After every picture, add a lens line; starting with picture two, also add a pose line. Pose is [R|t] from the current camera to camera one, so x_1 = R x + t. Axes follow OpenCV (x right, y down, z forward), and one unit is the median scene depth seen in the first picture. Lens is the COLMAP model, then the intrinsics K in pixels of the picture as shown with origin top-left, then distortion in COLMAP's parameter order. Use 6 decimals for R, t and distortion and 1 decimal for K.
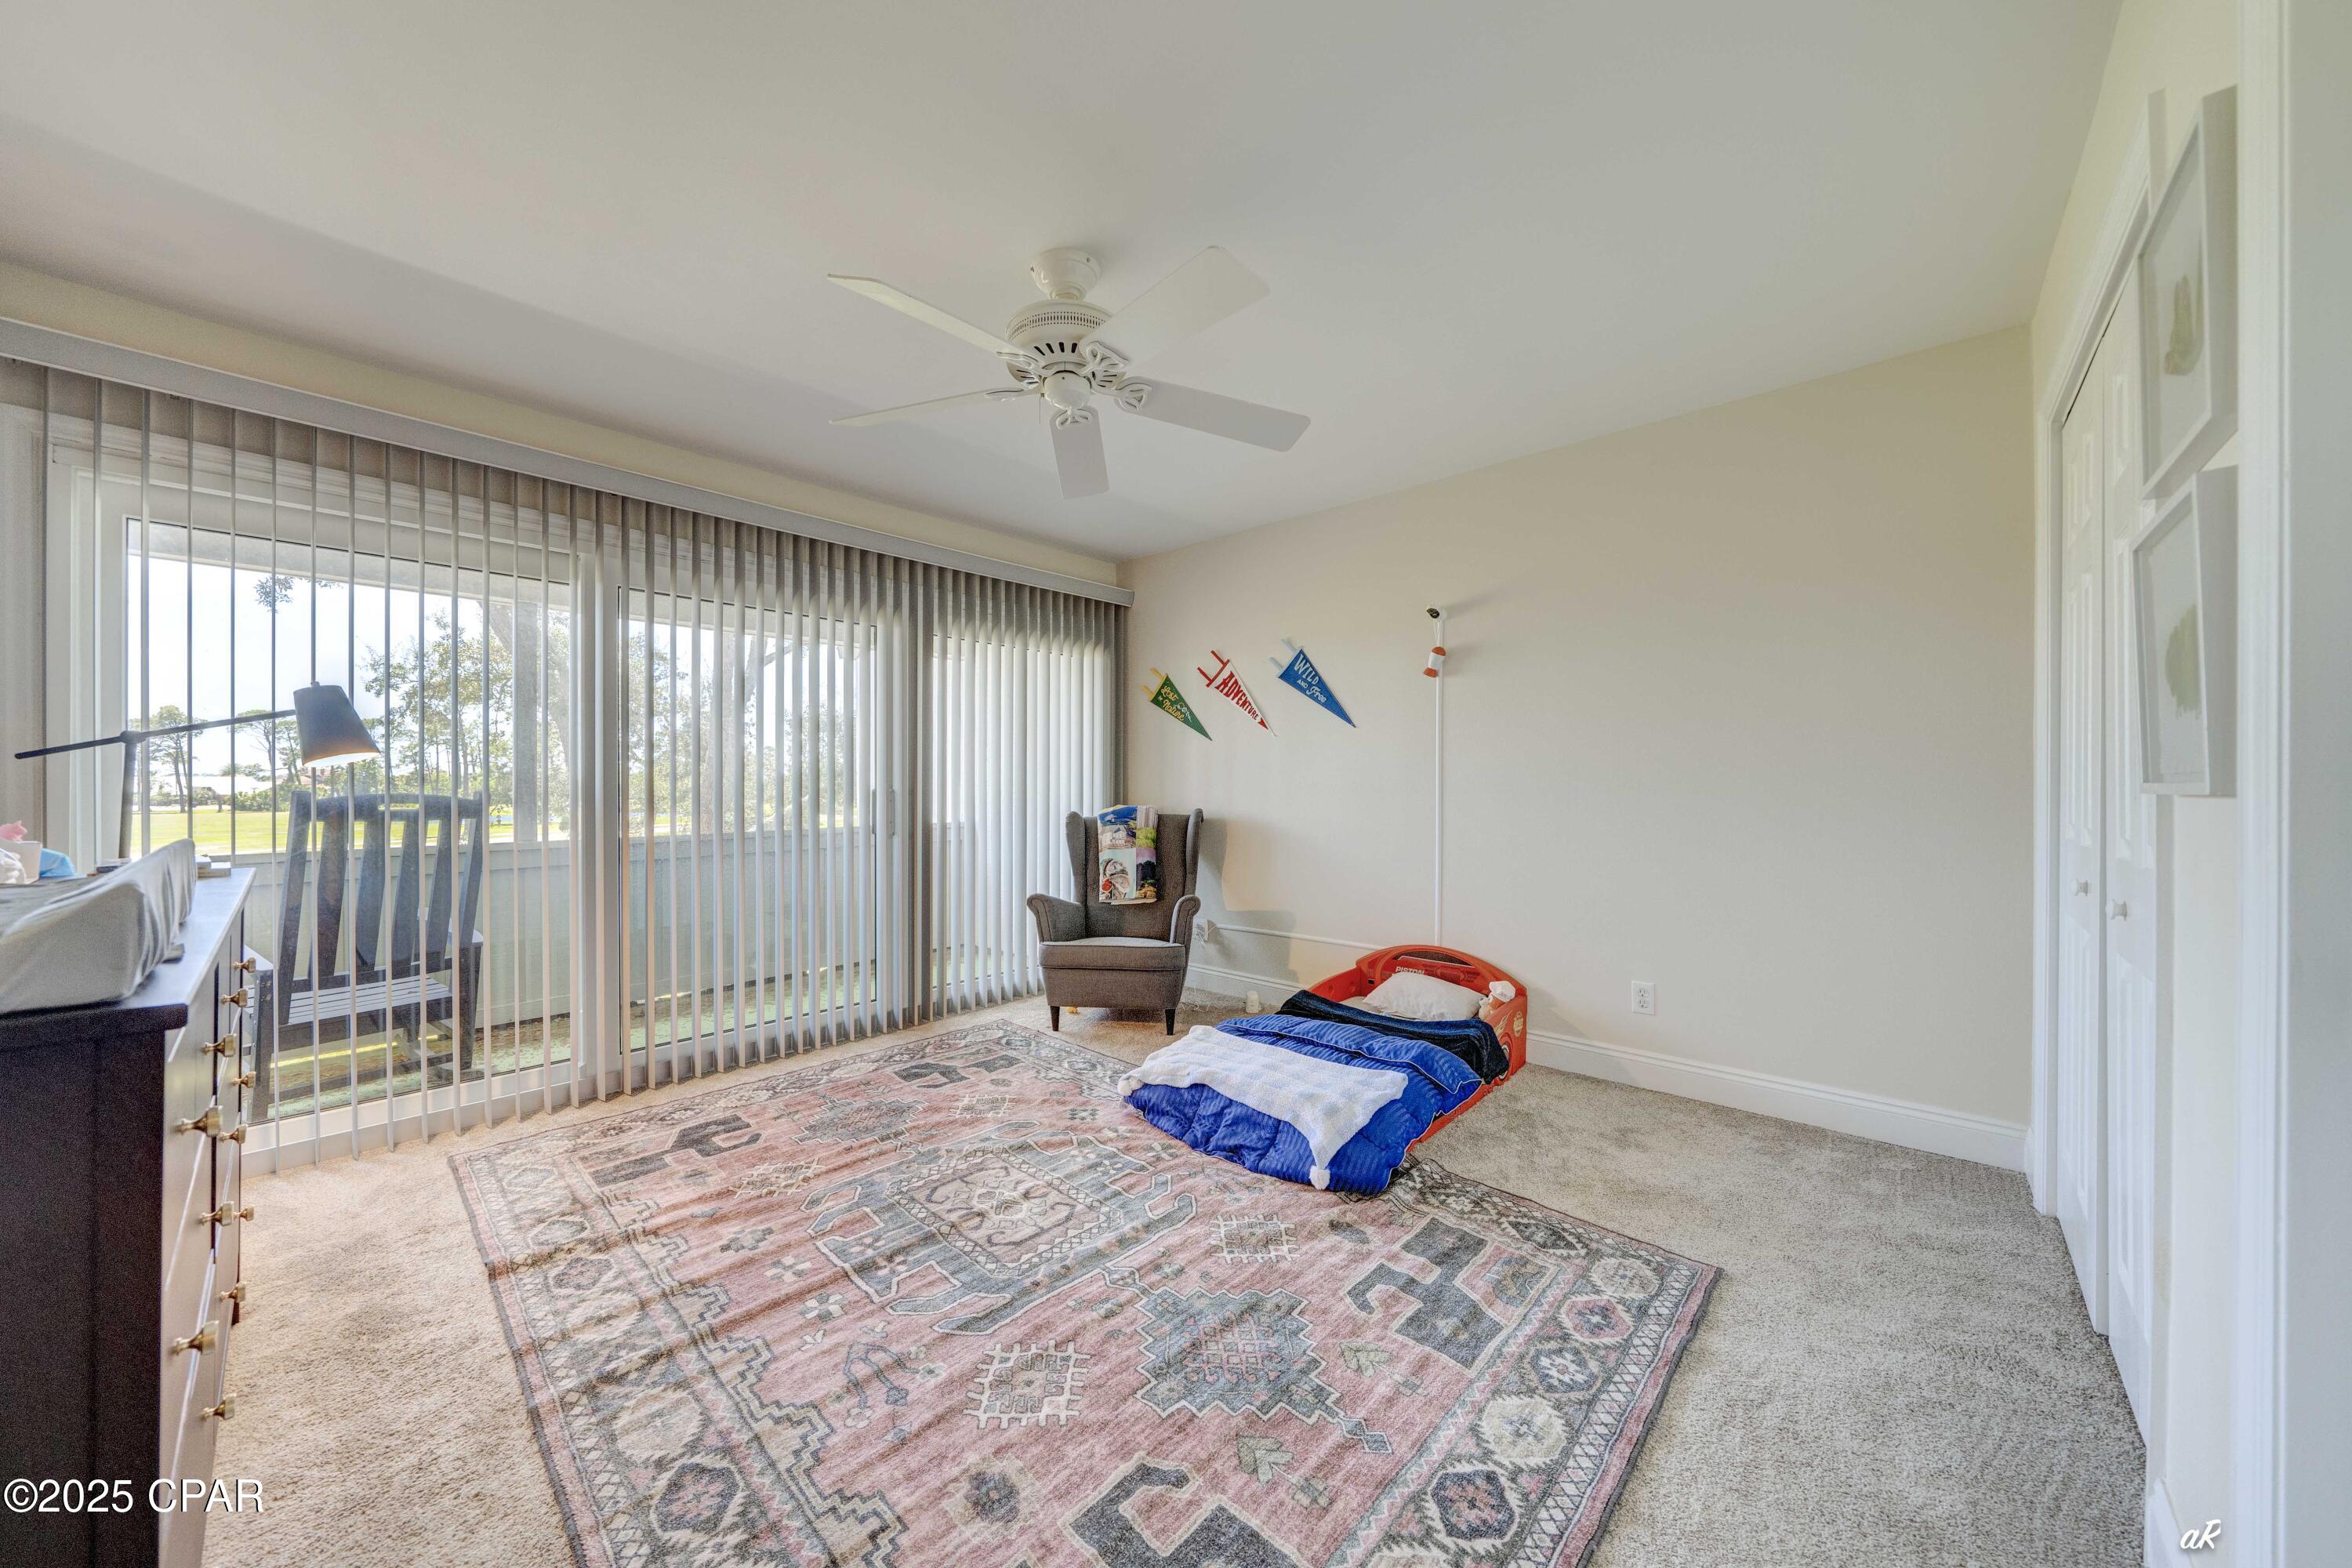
lens RADIAL K [[811.3, 0, 1175.6], [0, 811.3, 793.1], [0, 0, 1]] dist [-0.005891, 0.000586]
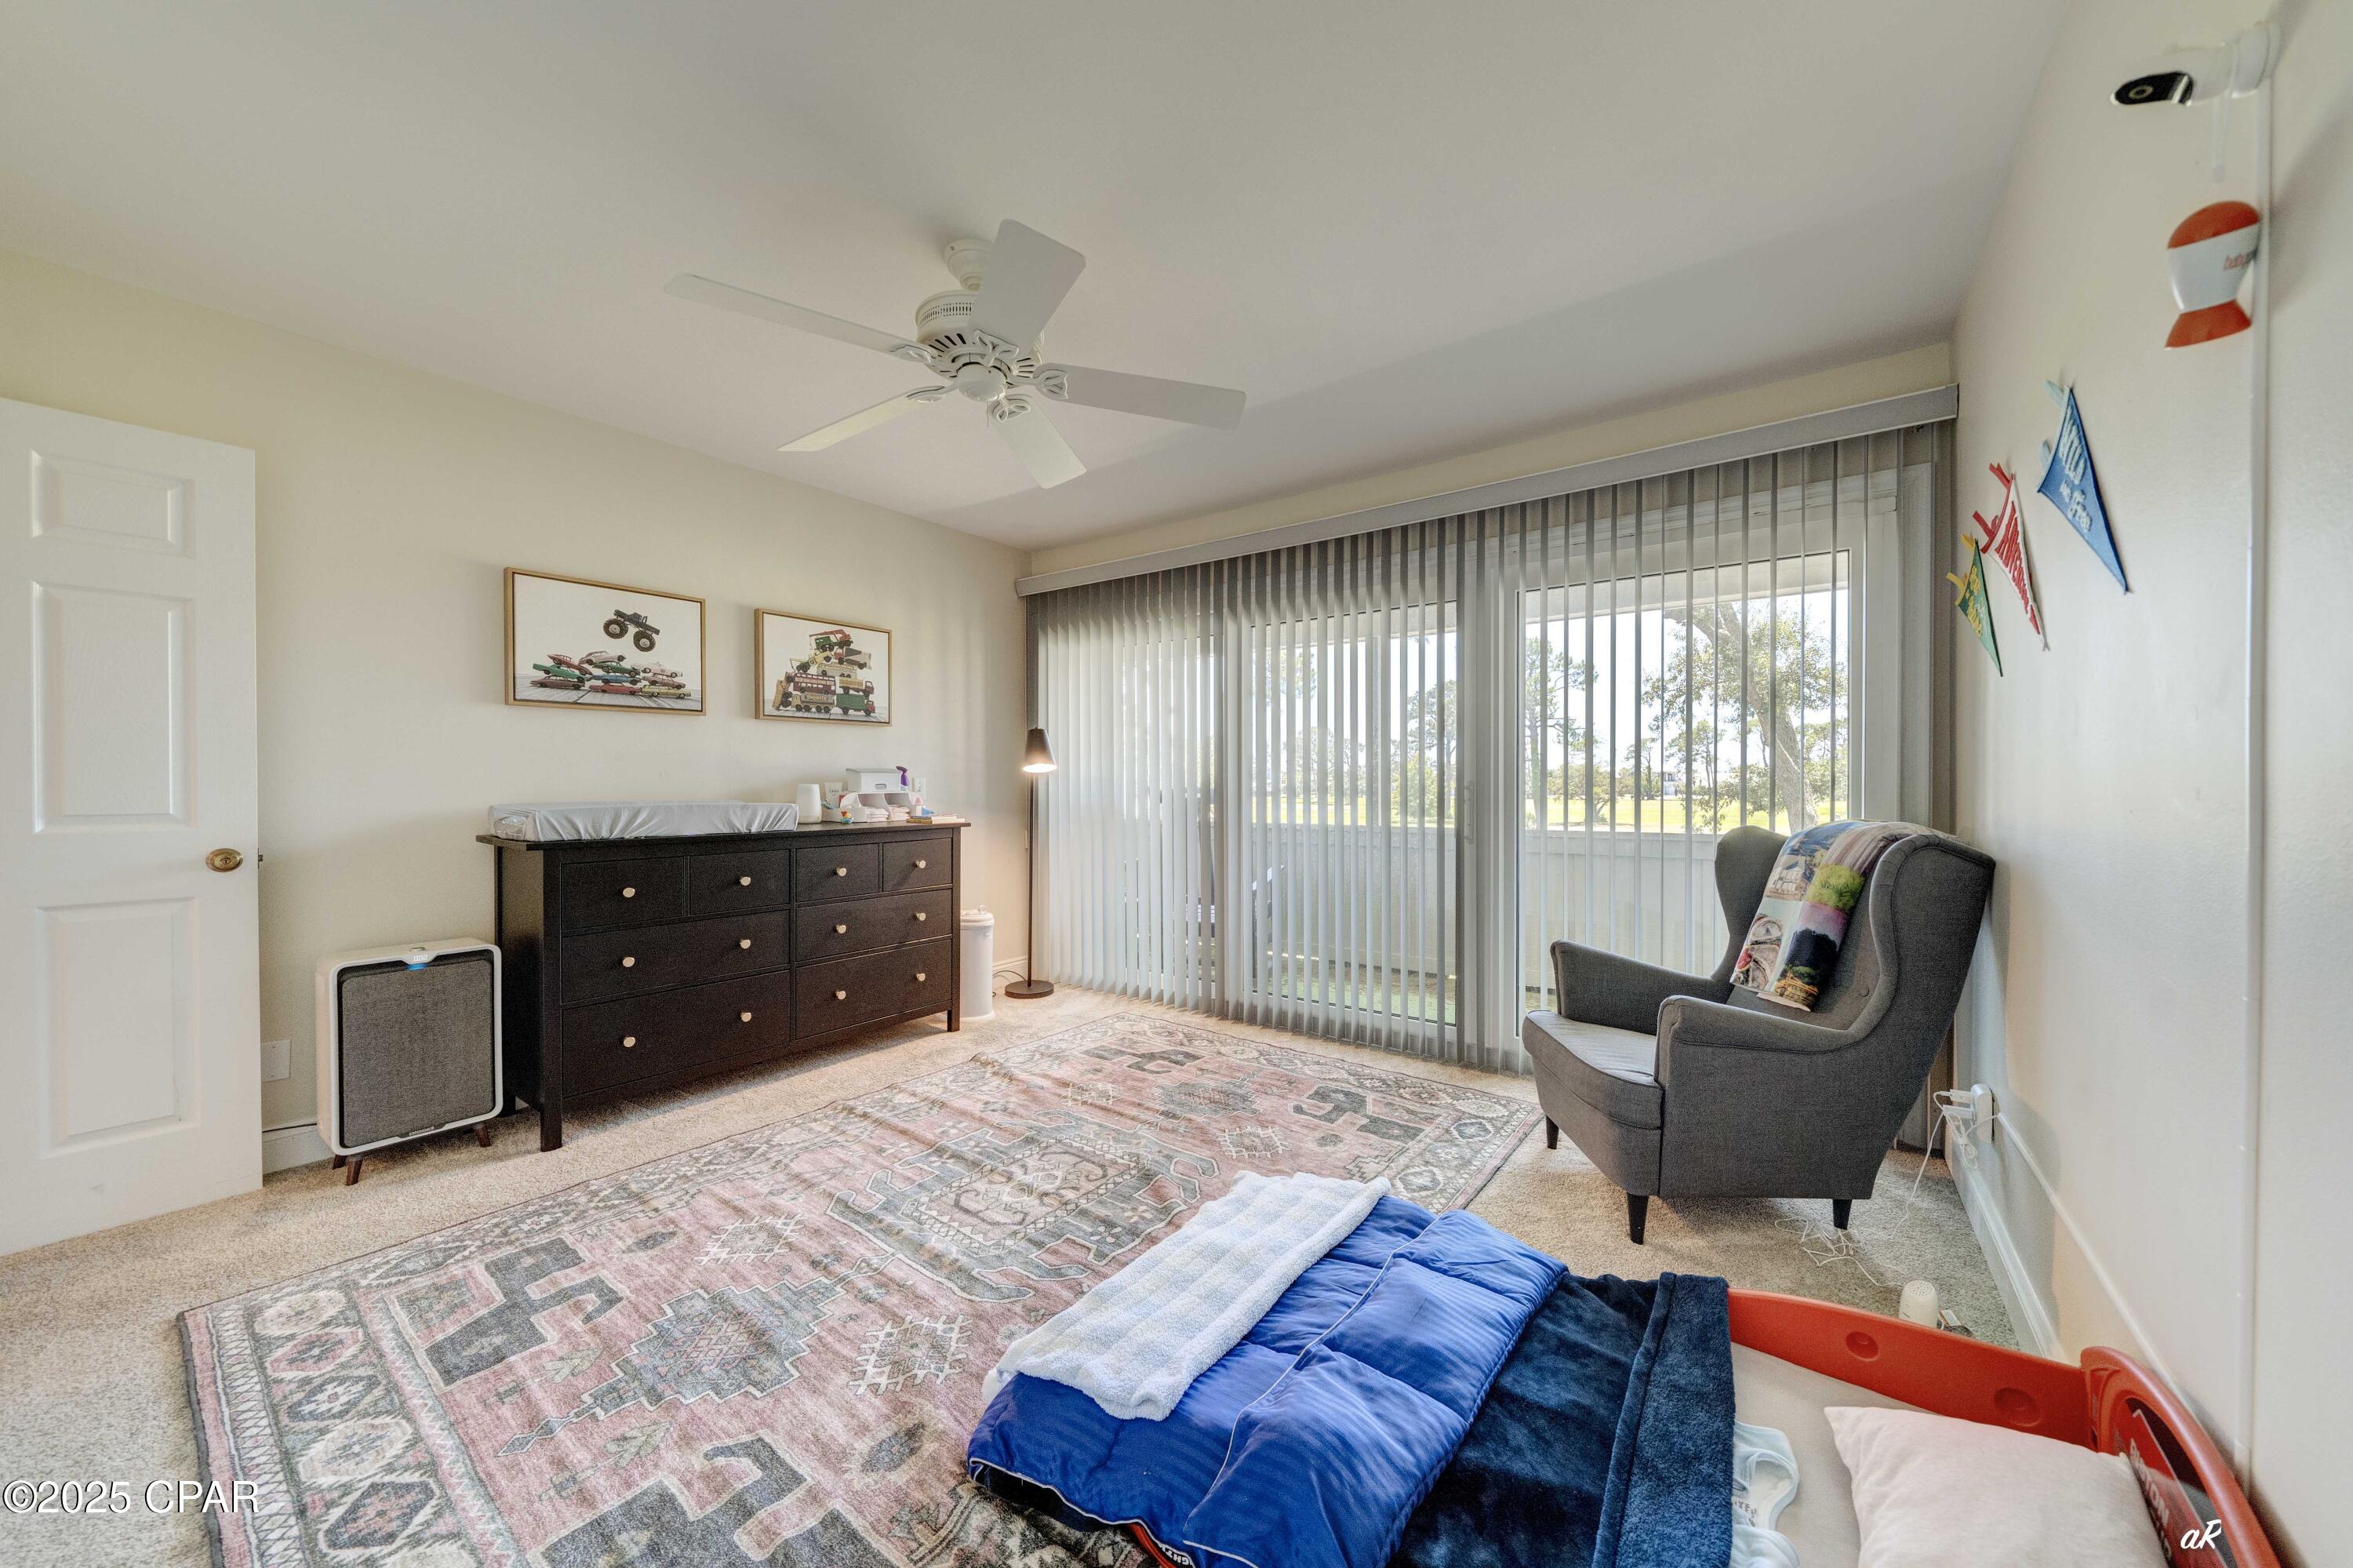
lens RADIAL K [[811.6, 0, 1176.4], [0, 811.6, 782.4], [0, 0, 1]] dist [-0.005891, 0.000586]
pose [[0.115340, 0.001361, -0.993325, 0.744363], [-0.005672, 0.999984, 0.000711, -0.011144], [0.993310, 0.005552, 0.115346, 0.944050]]
